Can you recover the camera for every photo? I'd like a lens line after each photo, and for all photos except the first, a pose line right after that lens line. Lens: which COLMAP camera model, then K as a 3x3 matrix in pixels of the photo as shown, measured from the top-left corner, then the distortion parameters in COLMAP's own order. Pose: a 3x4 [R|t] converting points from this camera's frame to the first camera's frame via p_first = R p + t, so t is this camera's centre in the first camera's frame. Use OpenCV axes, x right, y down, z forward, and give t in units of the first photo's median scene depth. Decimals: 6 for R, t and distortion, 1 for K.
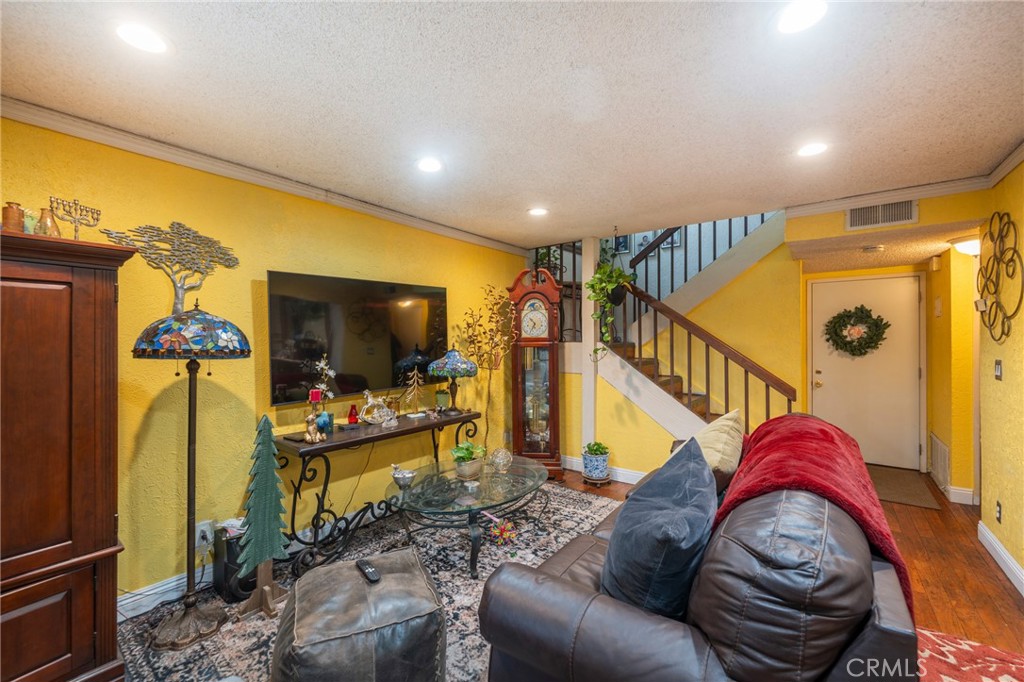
lens RADIAL K [[412.2, 0, 513.8], [0, 412.2, 342.1], [0, 0, 1]] dist [0.000731, -0.000150]
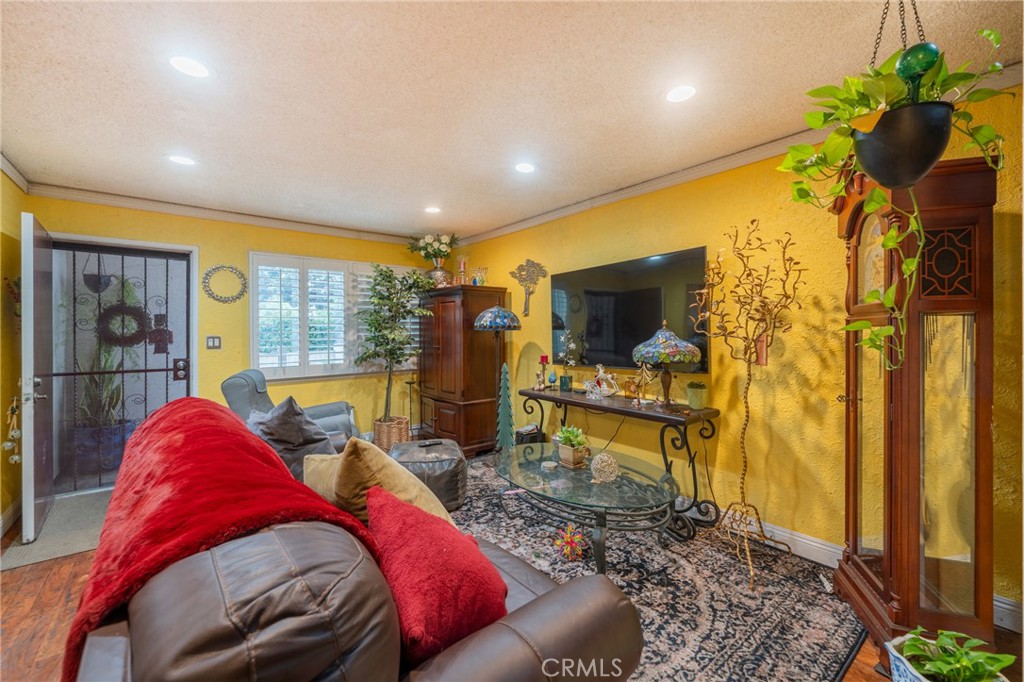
lens RADIAL K [[436.1, 0, 511.4], [0, 436.1, 329.2], [0, 0, 1]] dist [-0.000399, -0.000212]
pose [[-0.259387, 0.001314, -0.965773, 0.763020], [-0.001923, 0.999996, 0.001877, 0.018330], [0.965772, 0.002344, -0.259383, 0.975826]]
